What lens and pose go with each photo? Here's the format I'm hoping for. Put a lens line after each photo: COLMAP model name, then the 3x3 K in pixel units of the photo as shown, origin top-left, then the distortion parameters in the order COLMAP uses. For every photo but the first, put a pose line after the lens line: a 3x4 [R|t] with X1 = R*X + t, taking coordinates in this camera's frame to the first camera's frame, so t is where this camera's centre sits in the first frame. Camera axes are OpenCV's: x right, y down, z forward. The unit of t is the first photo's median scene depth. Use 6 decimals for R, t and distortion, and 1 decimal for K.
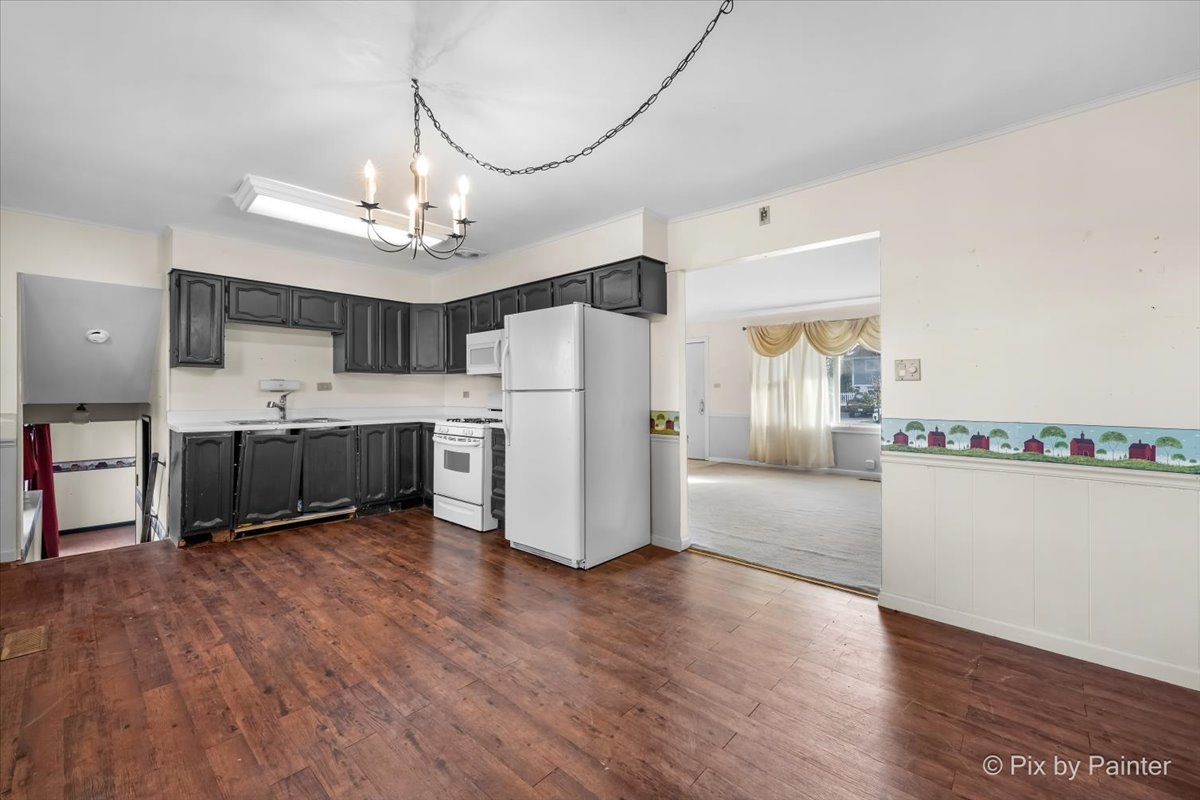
lens RADIAL K [[485.3, 0, 600.4], [0, 485.3, 392.5], [0, 0, 1]] dist [-0.000901, 0.000106]
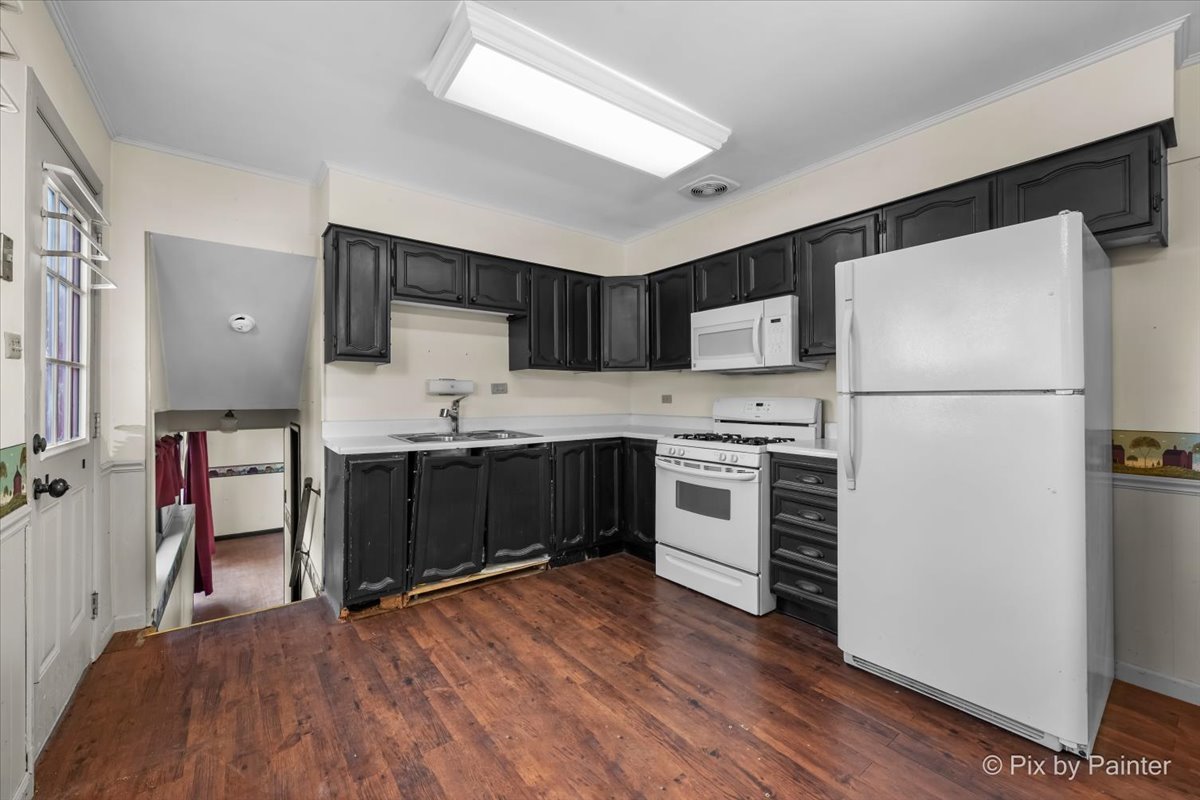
lens RADIAL K [[491.9, 0, 600.0], [0, 491.9, 400.0], [0, 0, 1]] dist [-0.000920, -0.000076]
pose [[0.982277, 0.001462, -0.187431, -0.314464], [-0.000224, 0.999978, 0.006624, 0.000657], [0.187437, -0.006465, 0.982255, 0.320607]]
